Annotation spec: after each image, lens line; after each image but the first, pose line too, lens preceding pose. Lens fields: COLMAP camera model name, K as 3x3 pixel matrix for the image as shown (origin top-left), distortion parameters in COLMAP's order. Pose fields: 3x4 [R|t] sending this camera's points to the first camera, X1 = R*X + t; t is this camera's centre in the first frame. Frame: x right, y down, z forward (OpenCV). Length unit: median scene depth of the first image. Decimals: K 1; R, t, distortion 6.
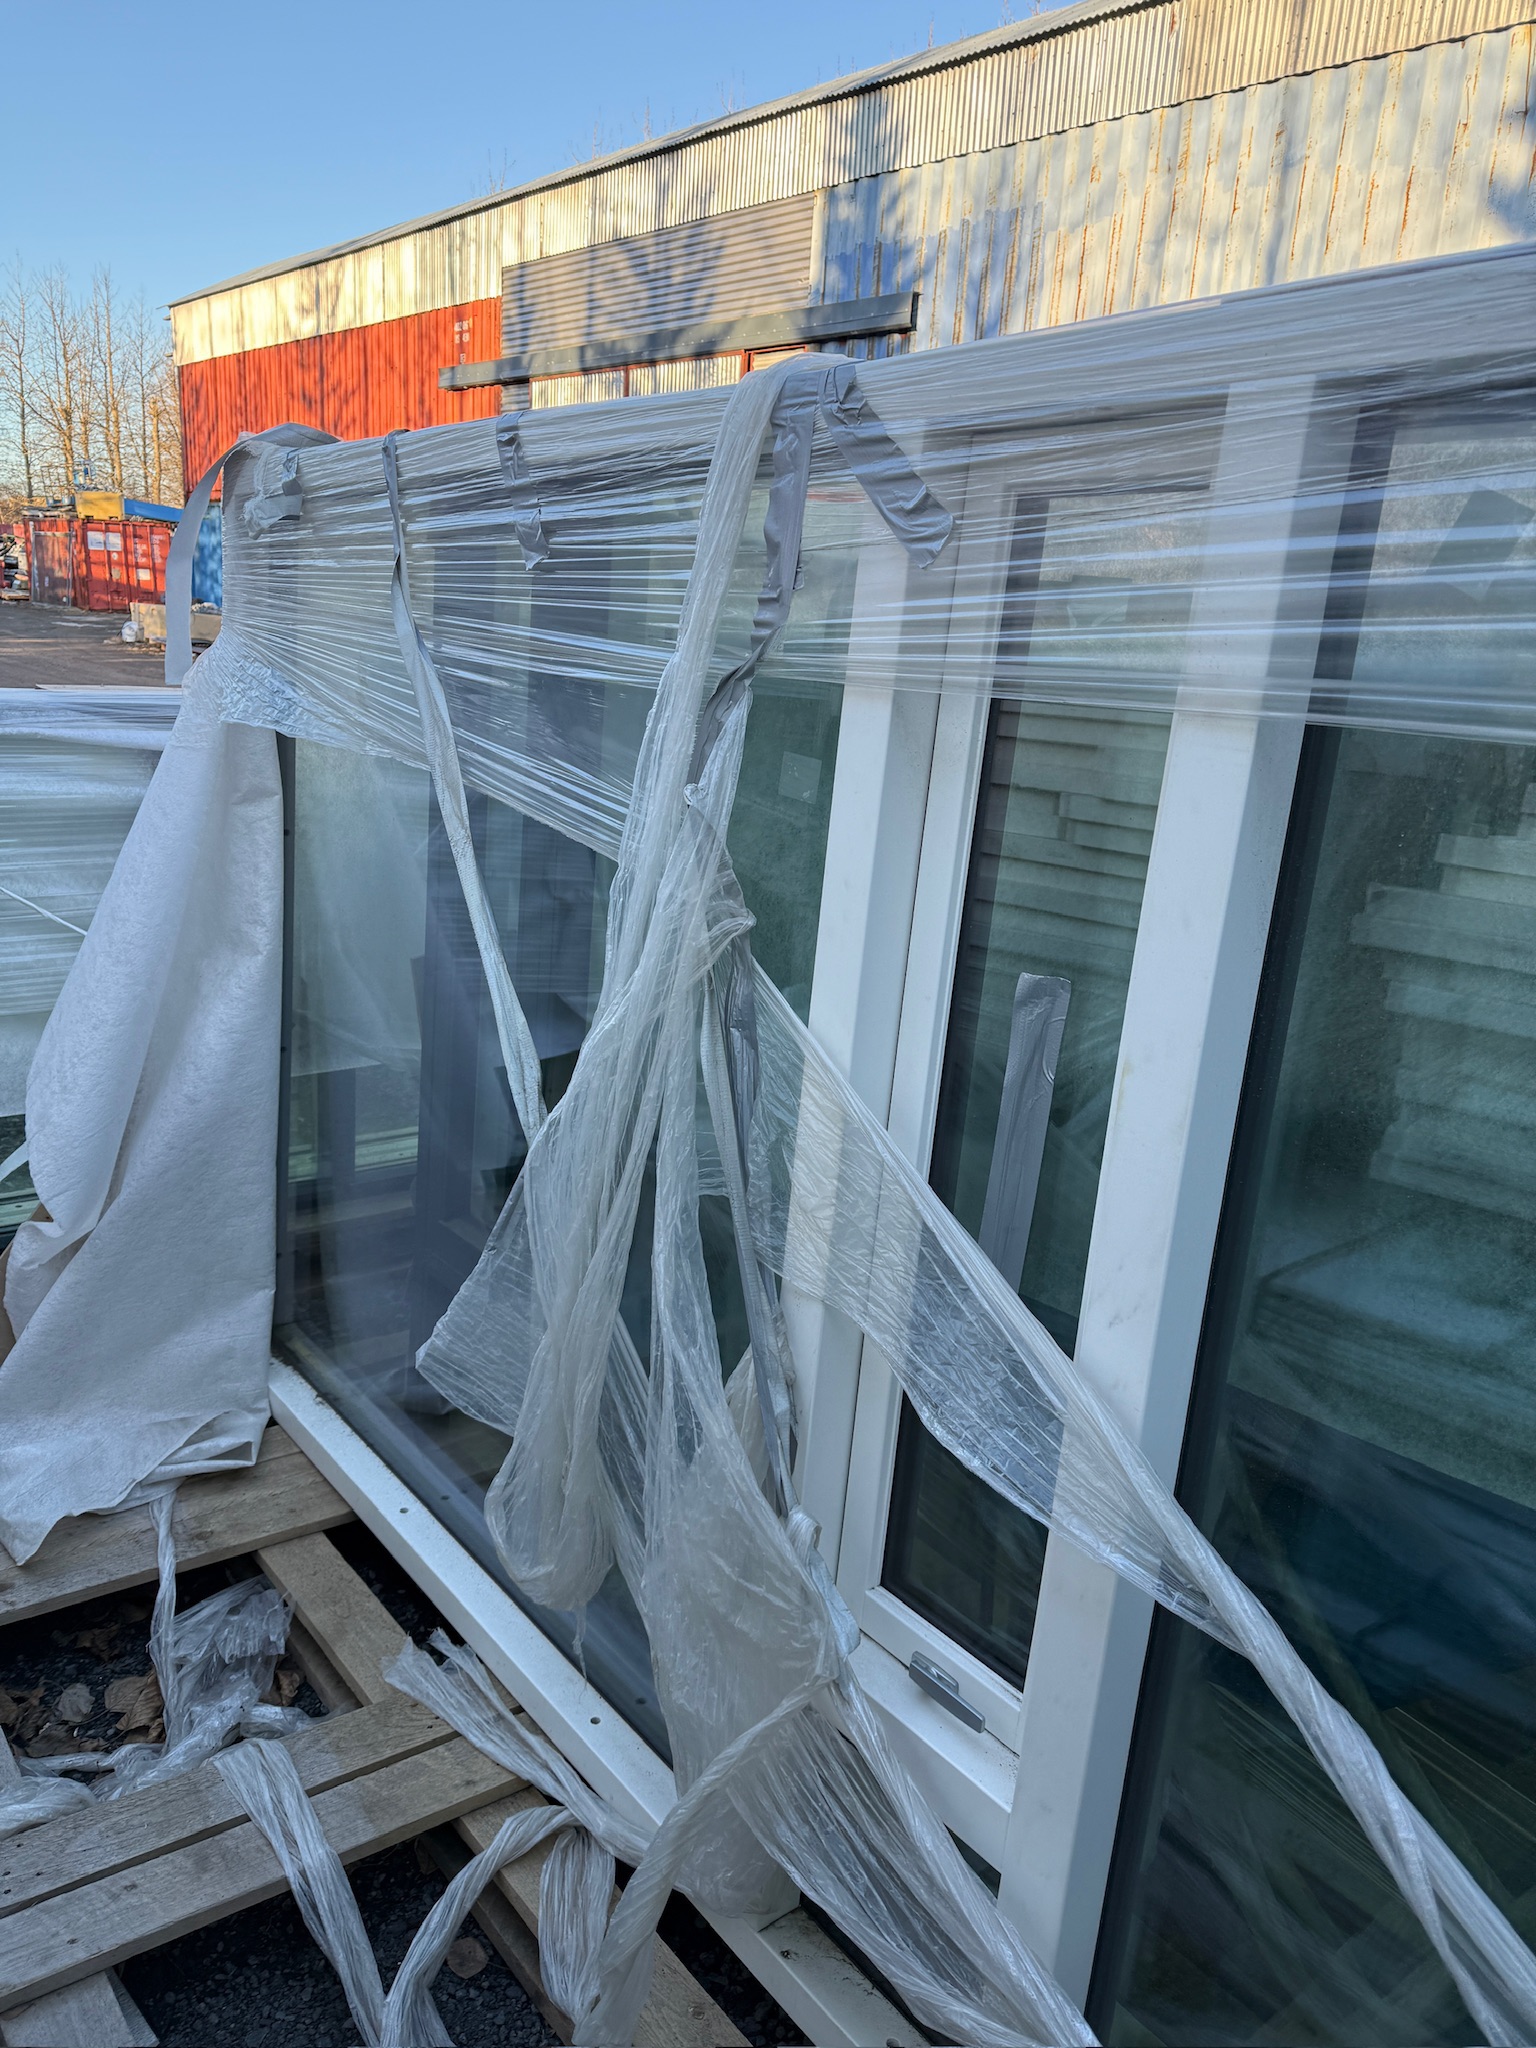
lens RADIAL K [[1460.3, 0, 770.4], [0, 1460.3, 1018.8], [0, 0, 1]] dist [0.024948, -0.023576]
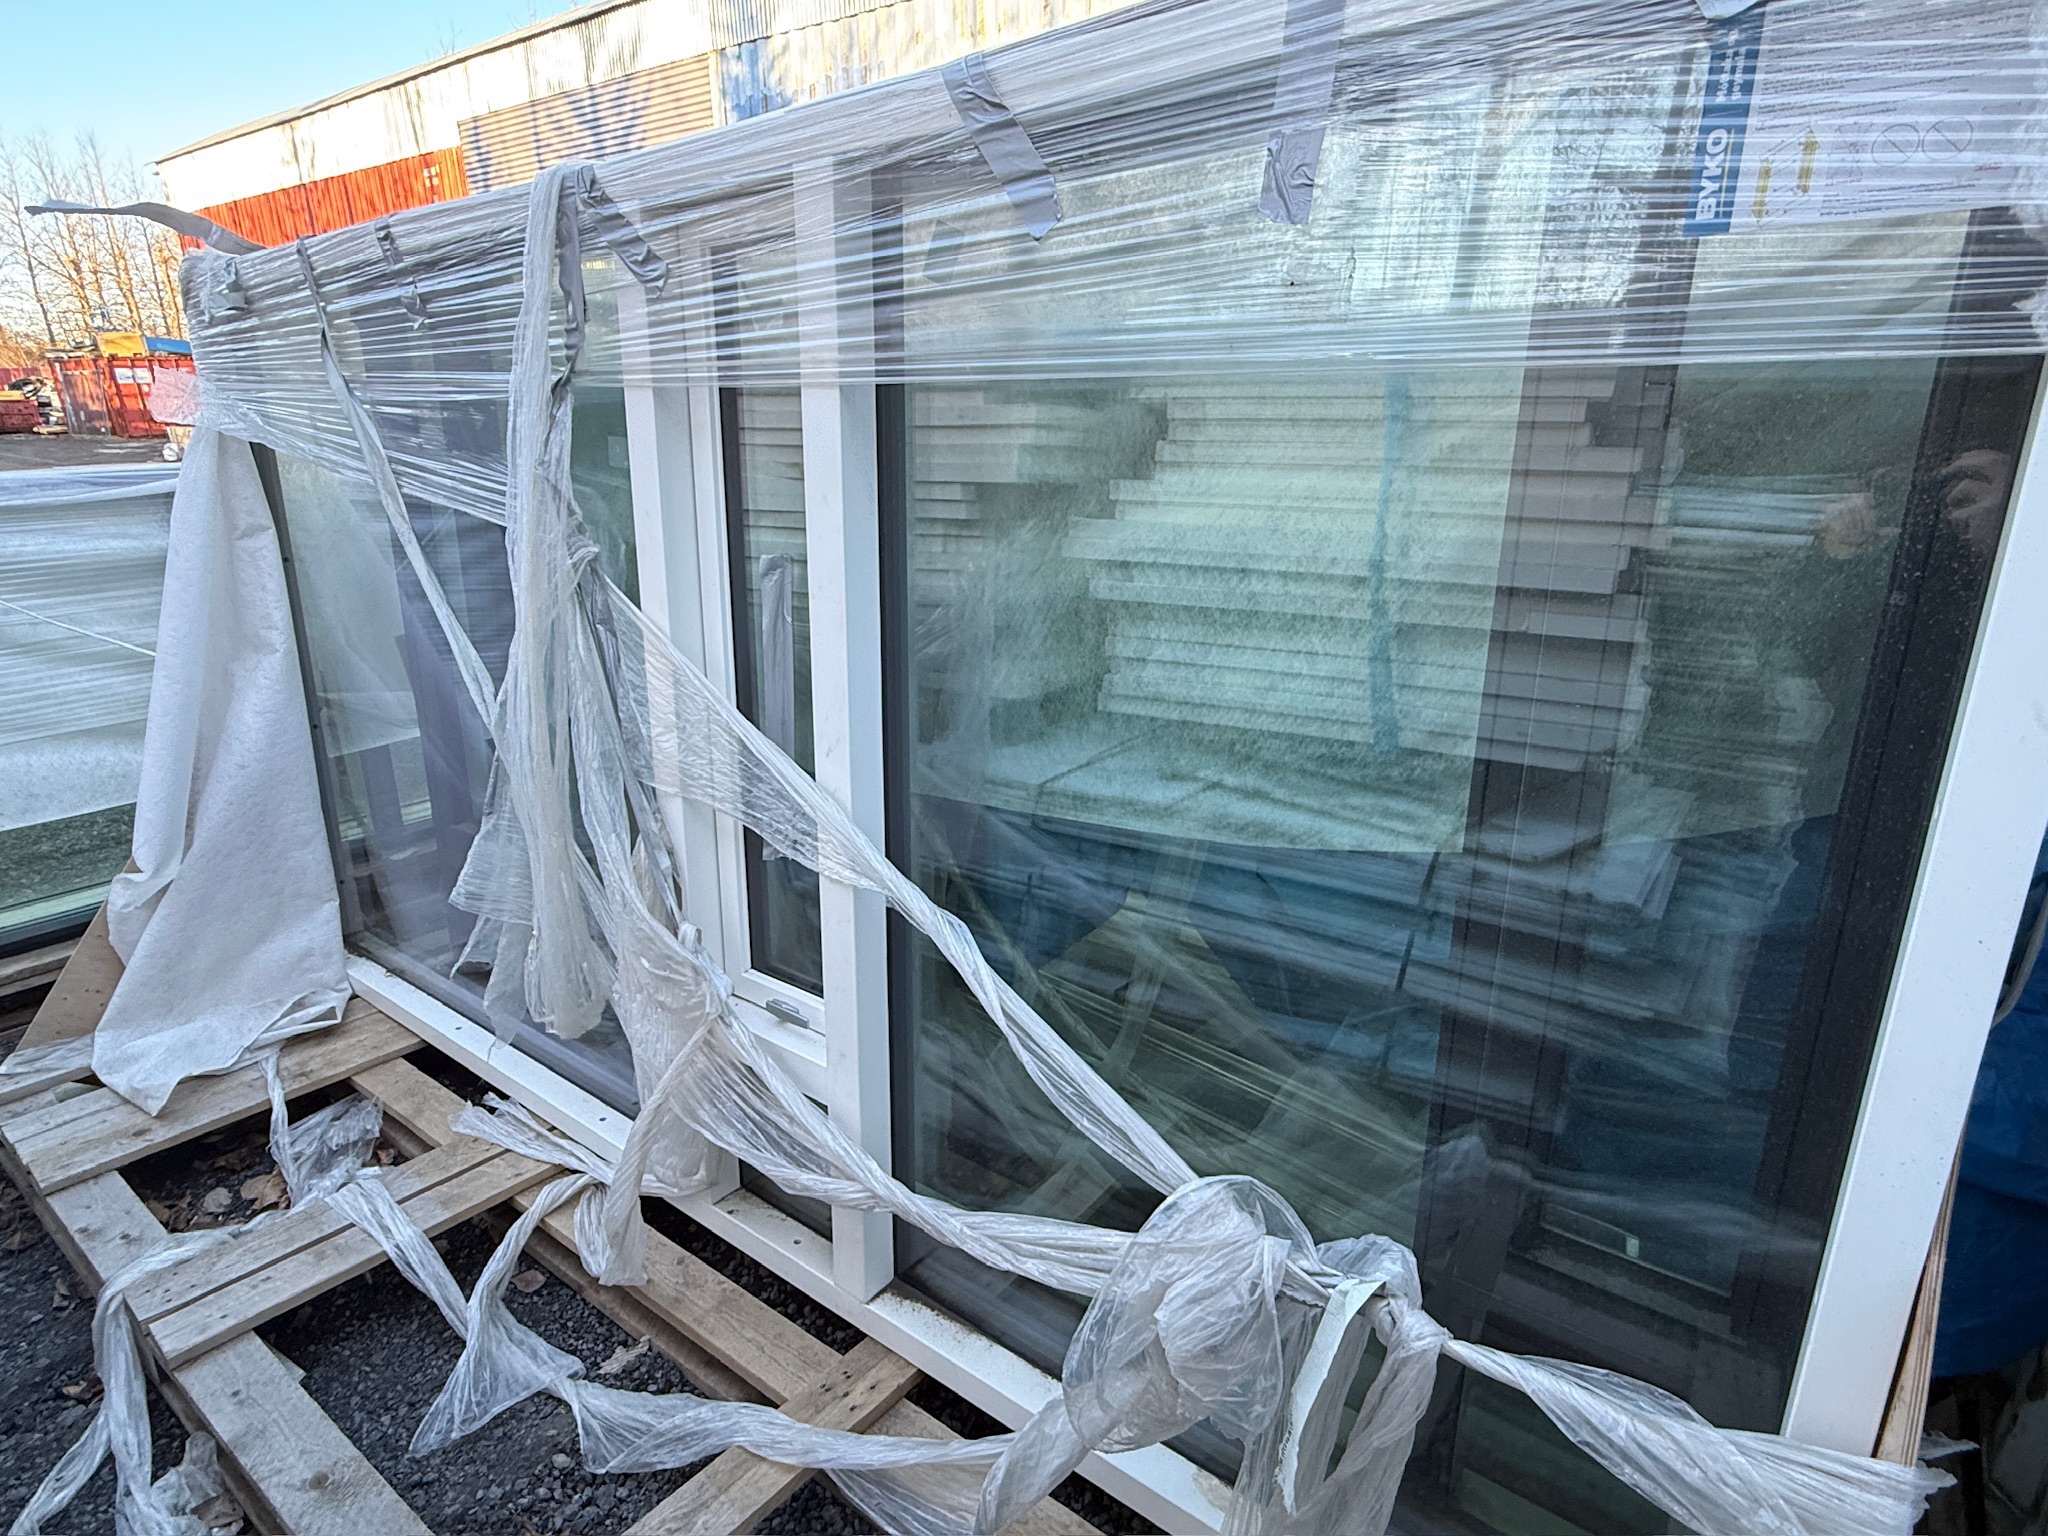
lens RADIAL K [[1105.1, 0, 1021.0], [0, 1105.1, 771.9], [0, 0, 1]] dist [0.007336, 0.000222]
pose [[0.970179, -0.140103, 0.197800, 0.110680], [0.127484, 0.988985, 0.075216, 0.092256], [-0.206159, -0.047756, 0.977352, -0.155422]]
